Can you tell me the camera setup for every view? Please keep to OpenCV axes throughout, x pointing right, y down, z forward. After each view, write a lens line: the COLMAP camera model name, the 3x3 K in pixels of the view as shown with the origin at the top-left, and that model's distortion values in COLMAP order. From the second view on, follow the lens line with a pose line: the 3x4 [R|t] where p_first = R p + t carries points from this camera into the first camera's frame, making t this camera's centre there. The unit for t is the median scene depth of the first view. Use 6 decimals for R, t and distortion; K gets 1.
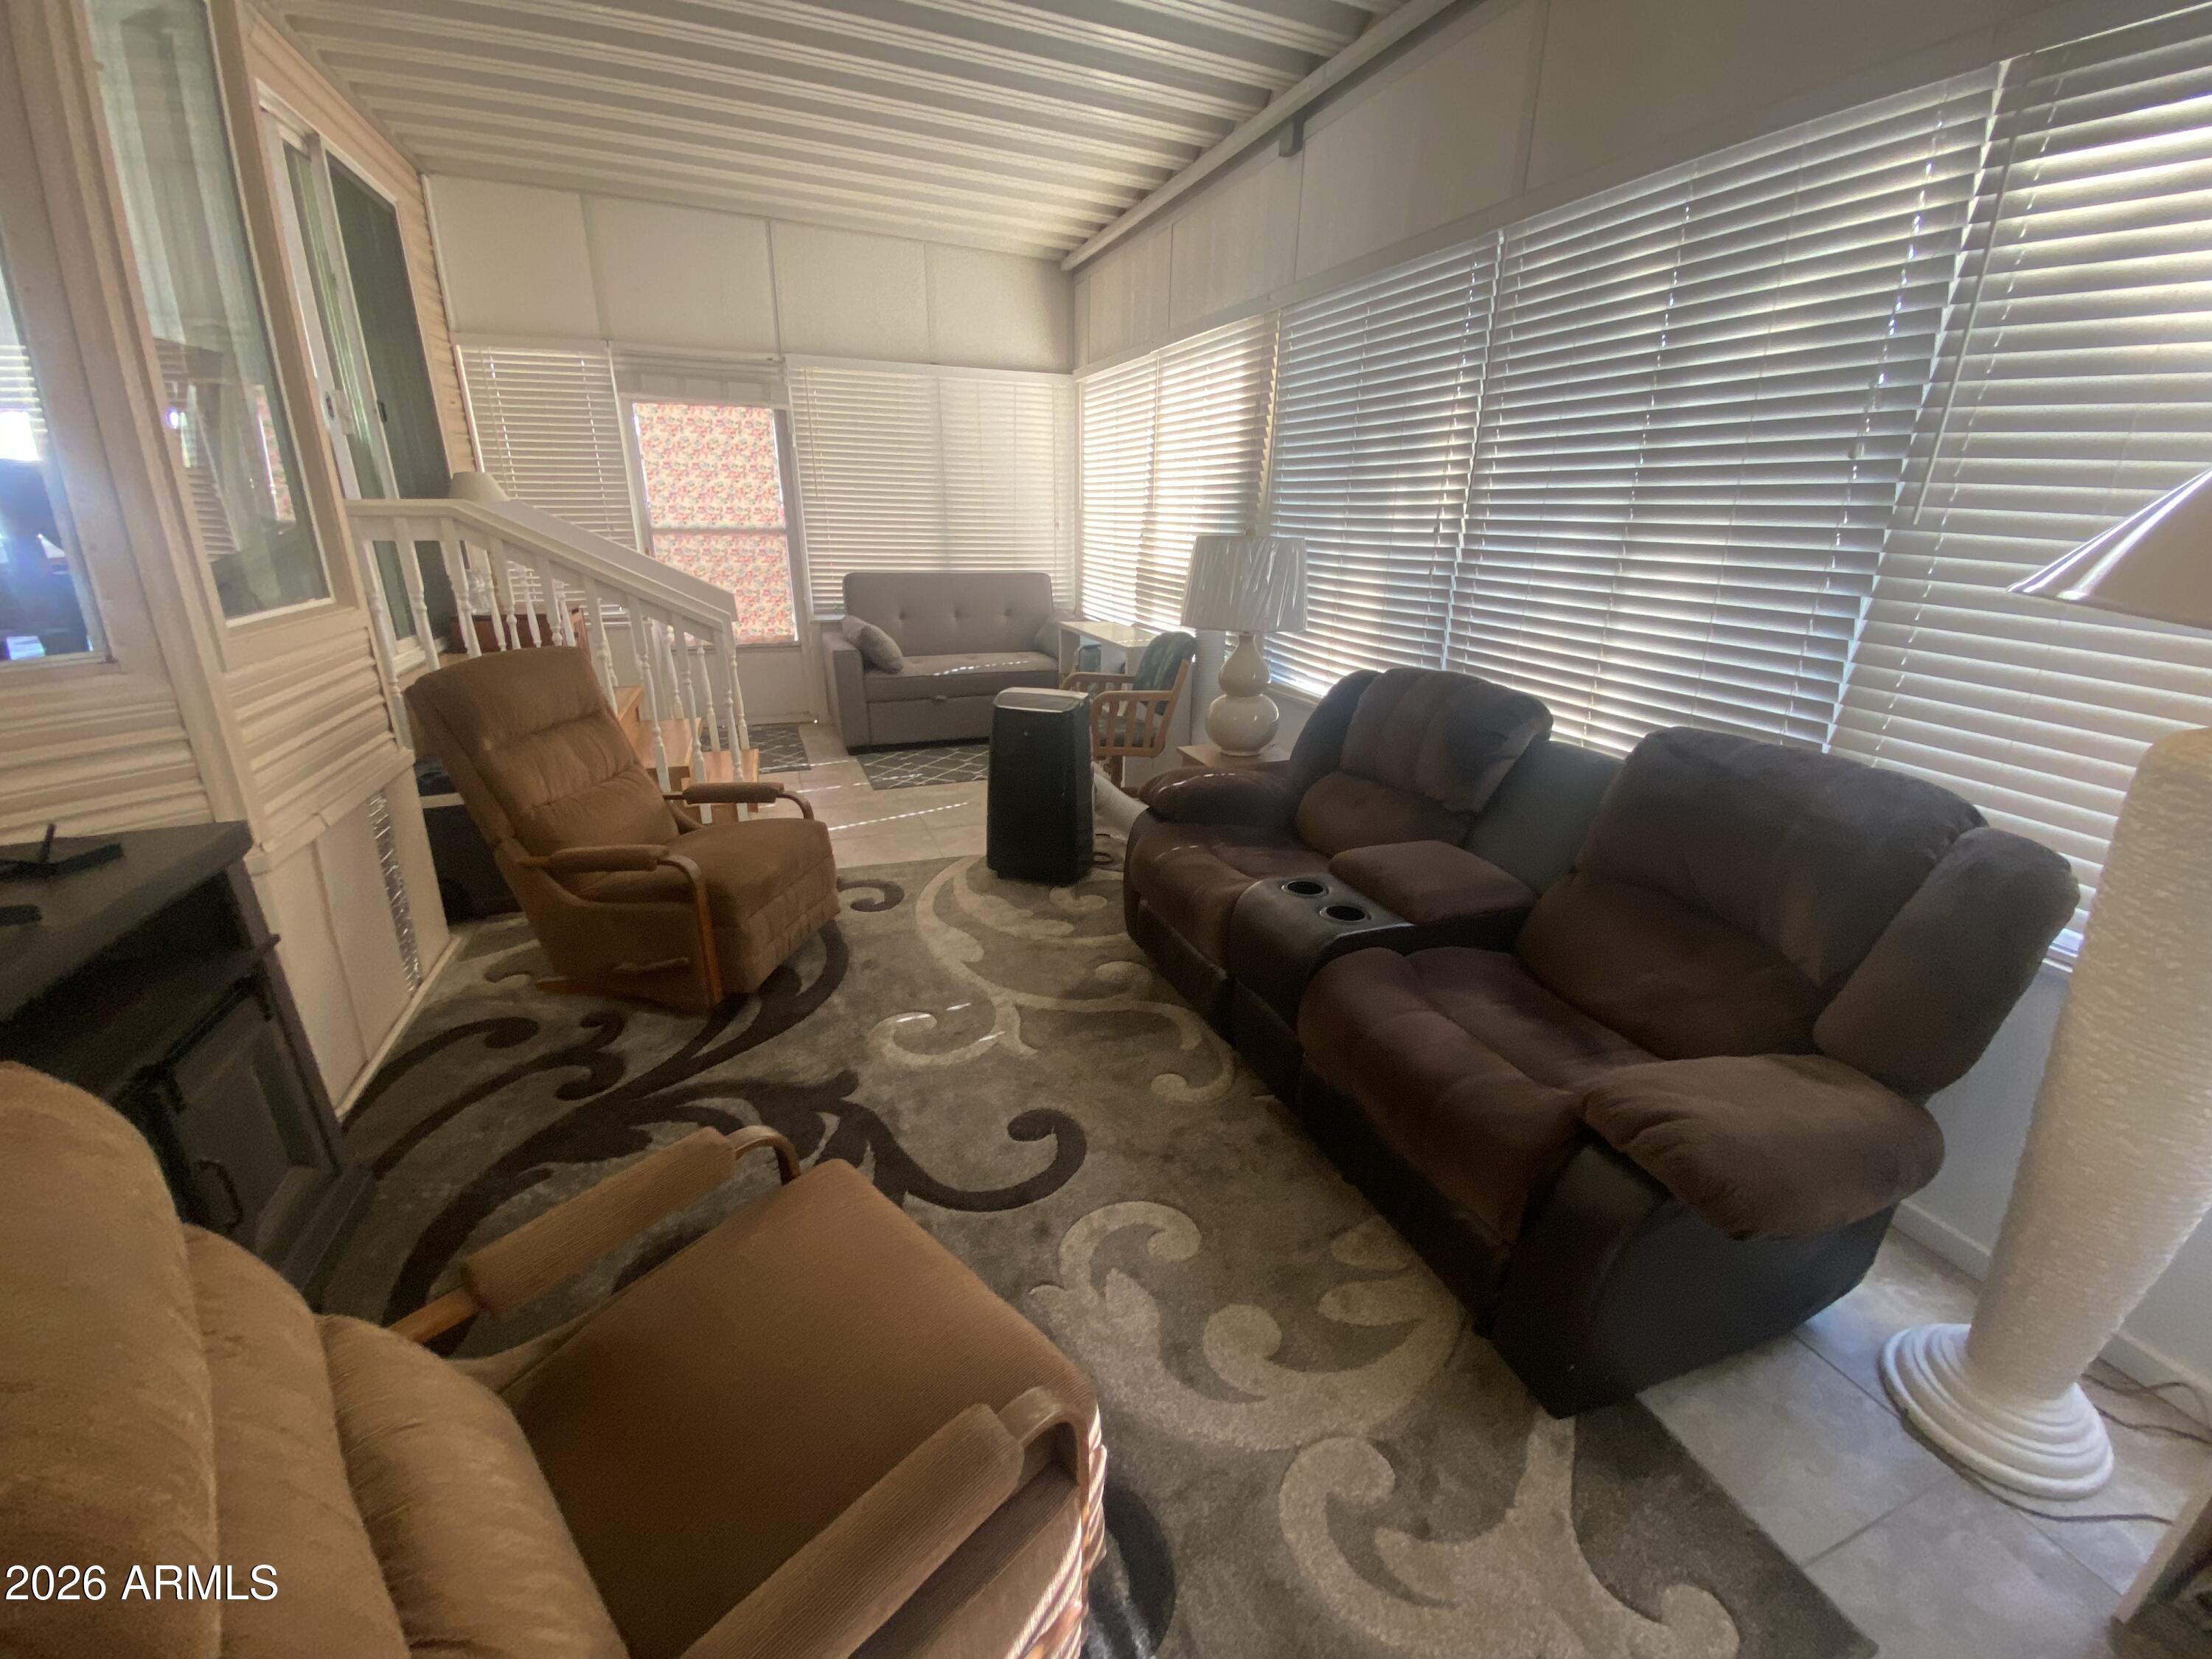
lens RADIAL K [[895.4, 0, 1106.0], [0, 895.4, 829.5], [0, 0, 1]] dist [0.021490, -0.024668]
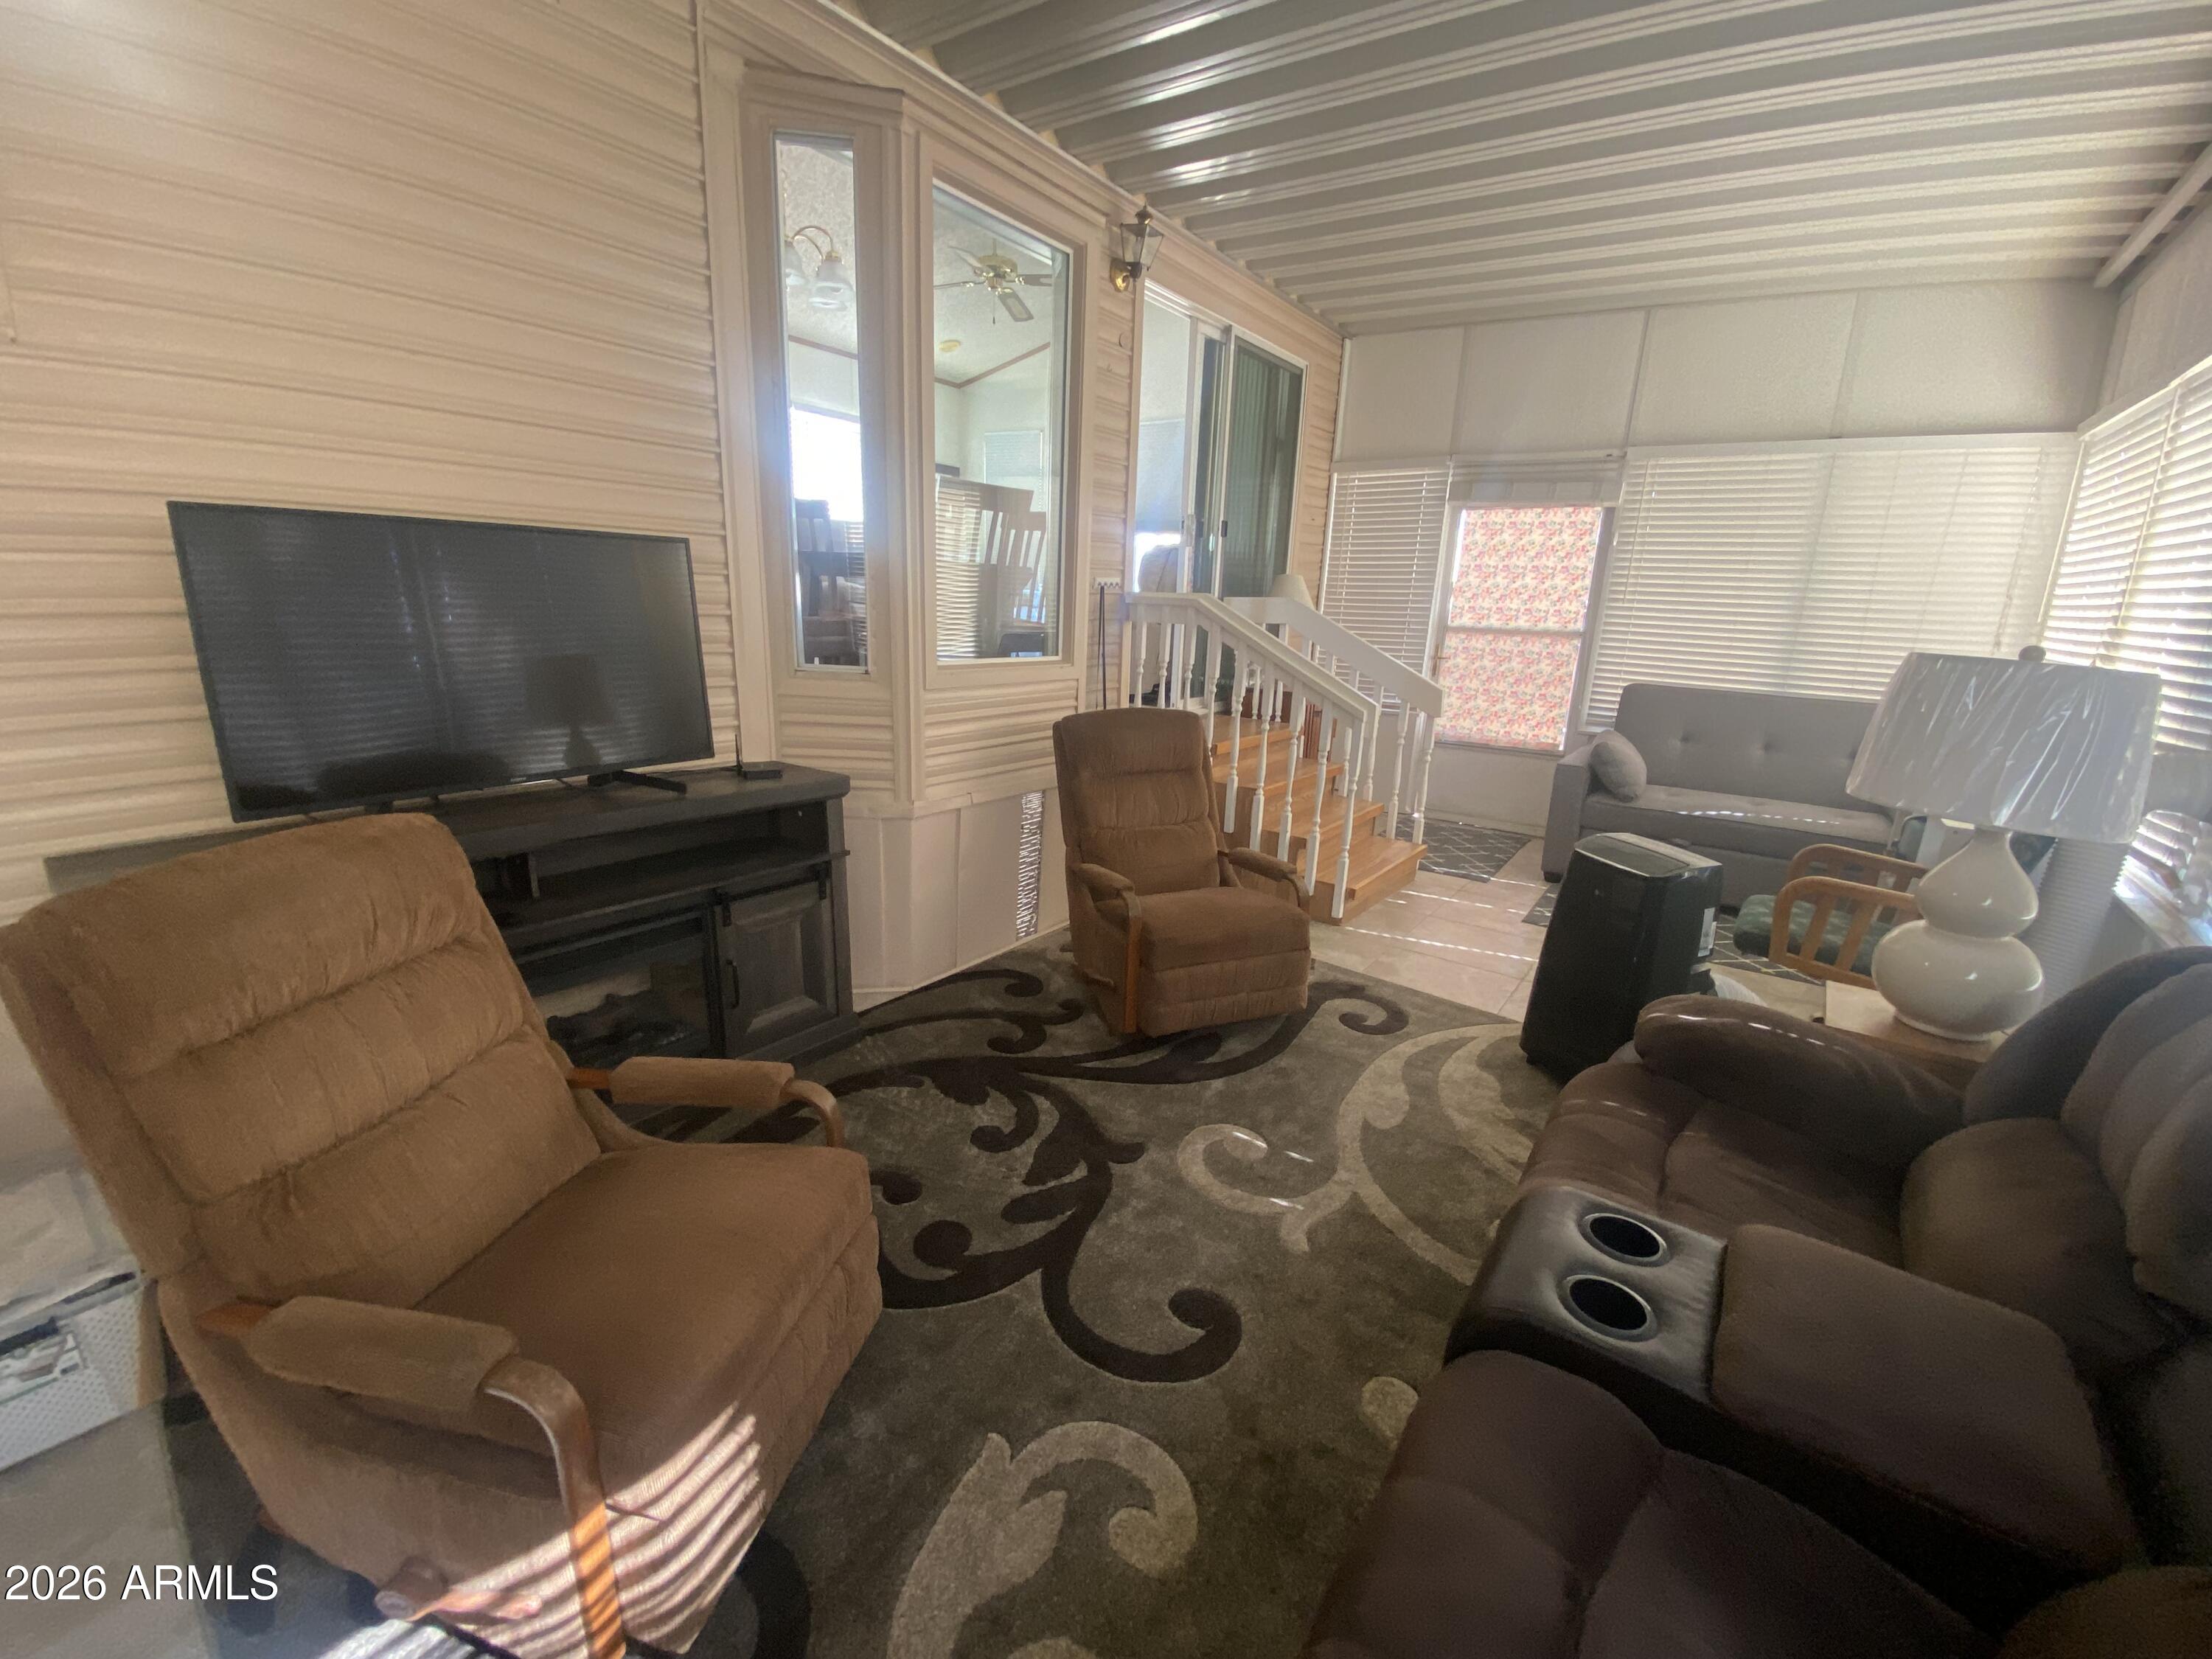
lens RADIAL K [[888.1, 0, 1100.2], [0, 888.1, 826.5], [0, 0, 1]] dist [0.018349, -0.018342]
pose [[0.533579, 0.221082, -0.816343, 0.309550], [-0.309139, 0.949422, 0.055063, -0.078568], [0.787227, 0.222983, 0.574936, 0.237893]]
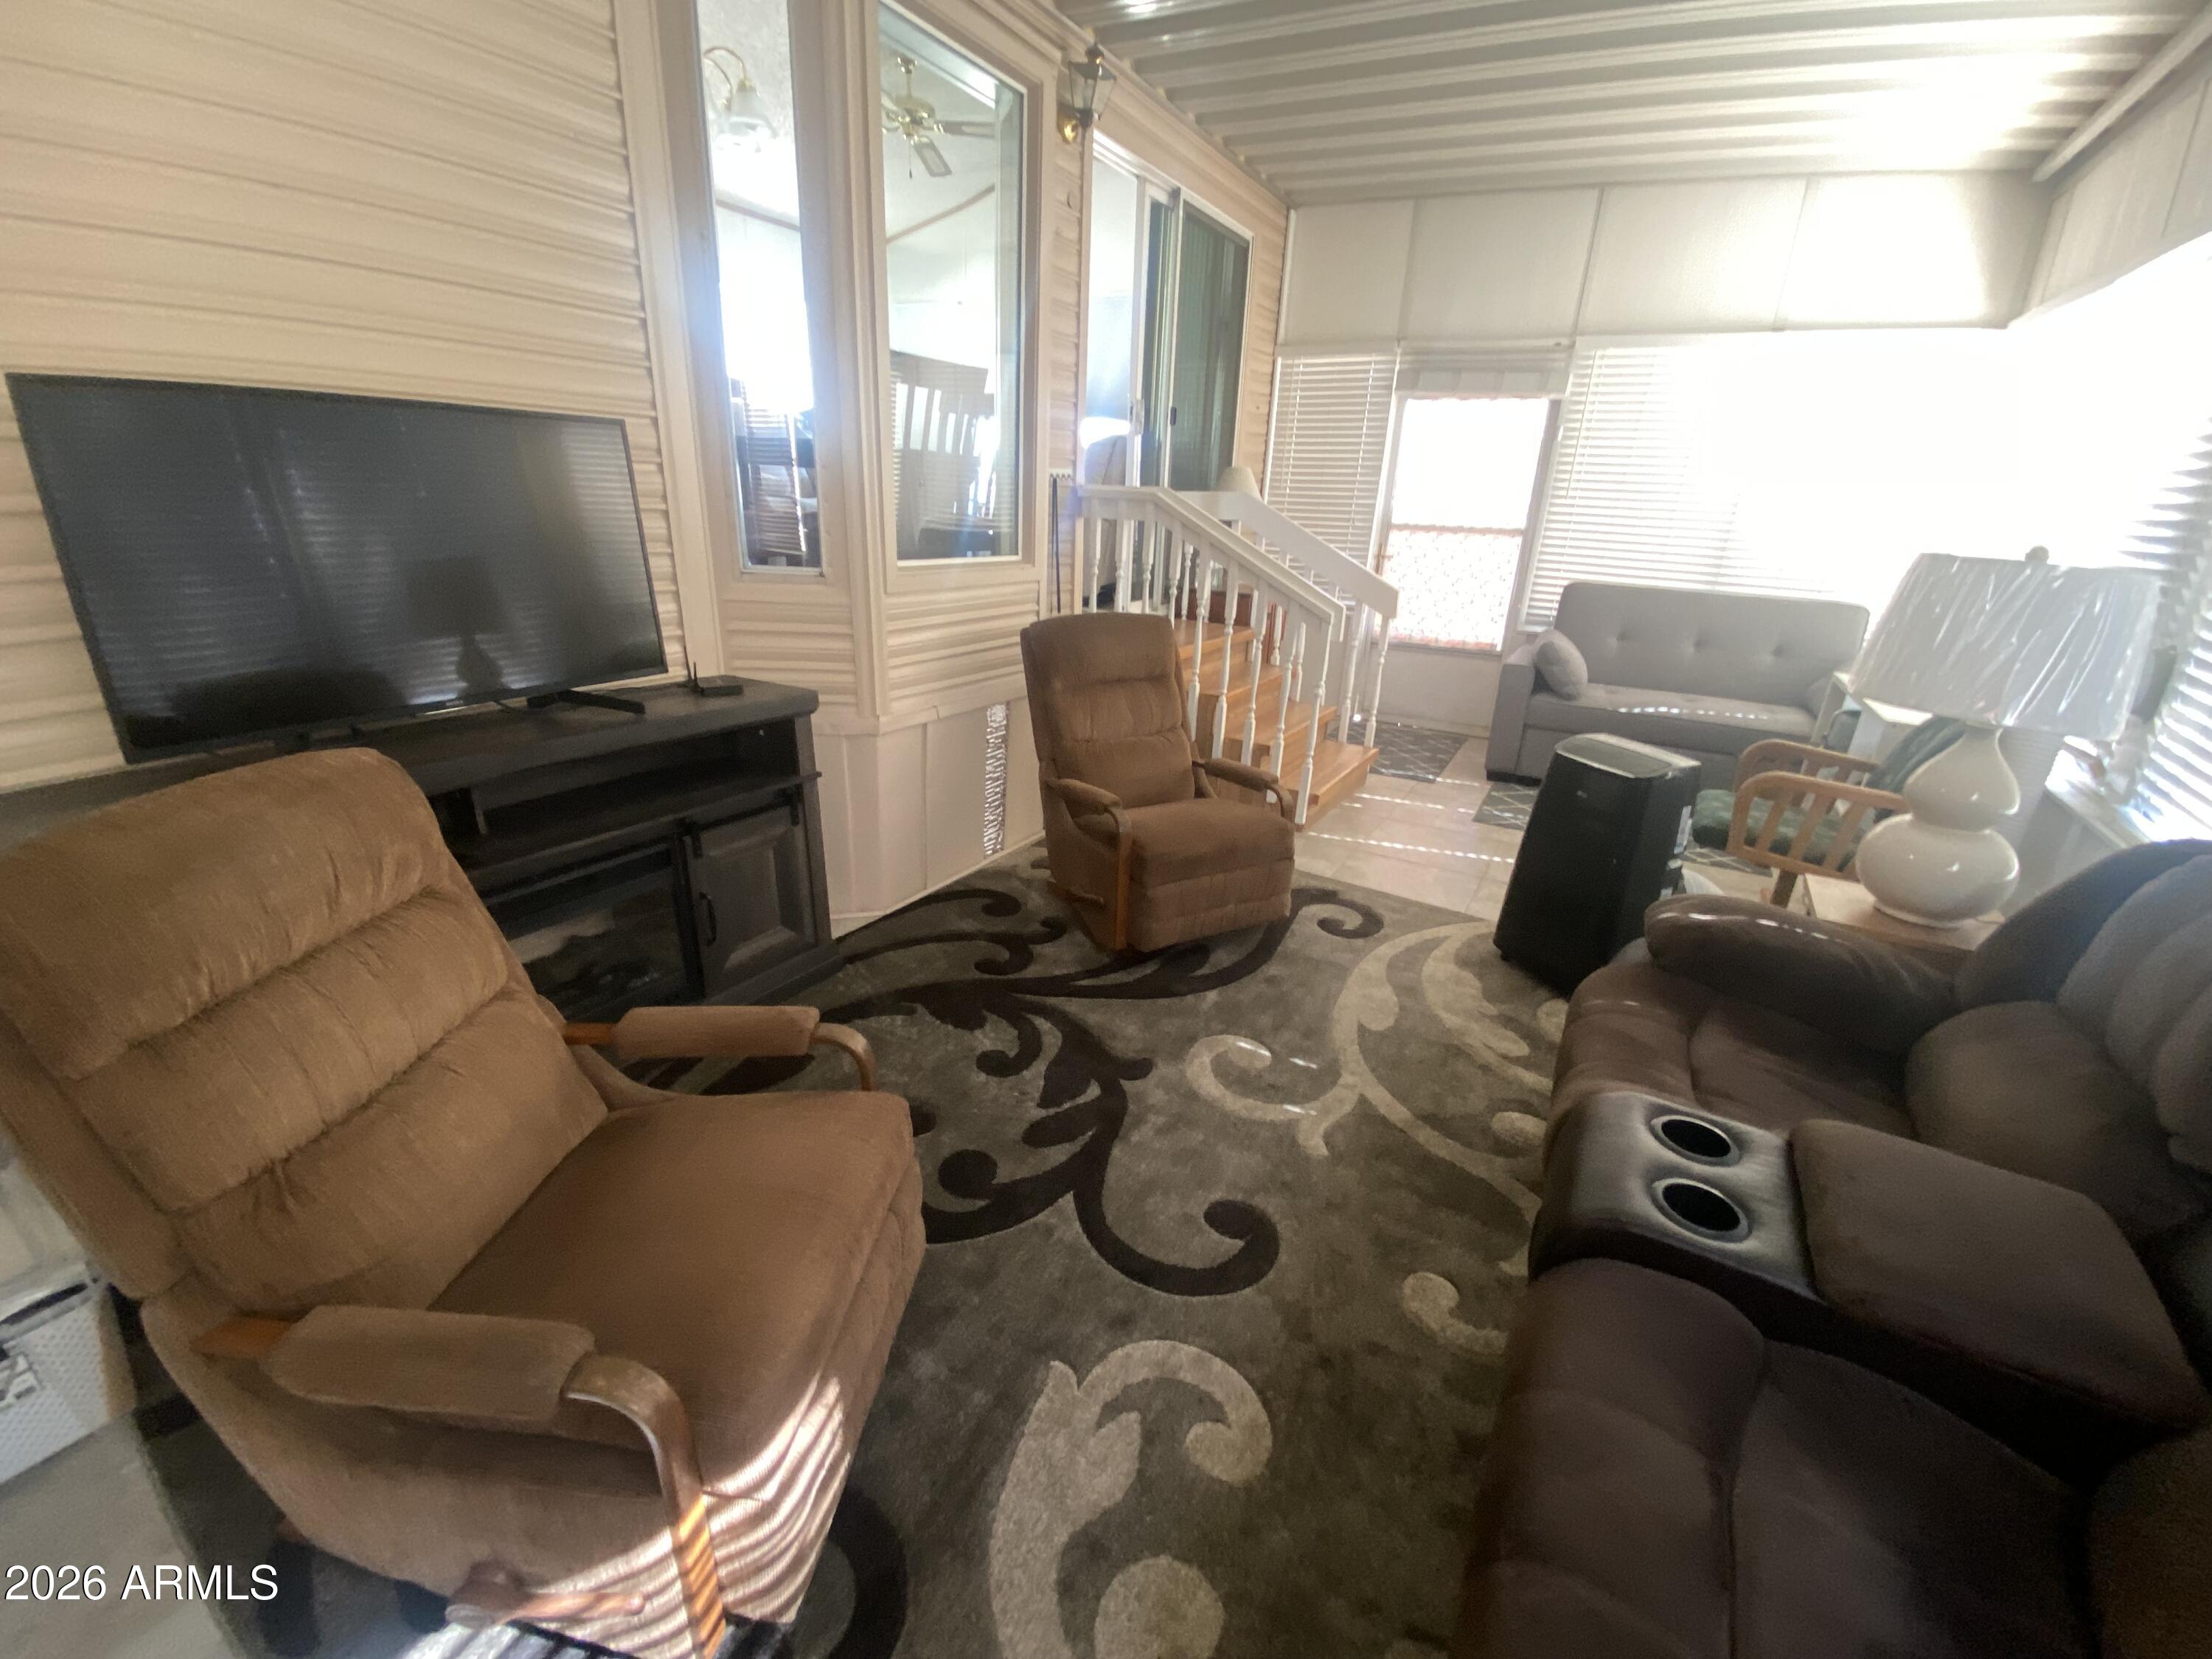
lens RADIAL K [[888.5, 0, 1096.7], [0, 888.5, 825.6], [0, 0, 1]] dist [0.019891, -0.019935]
pose [[0.616837, 0.287968, -0.732521, 0.239149], [-0.292692, 0.947849, 0.126149, -0.062233], [0.730646, 0.136590, 0.668954, 0.198871]]
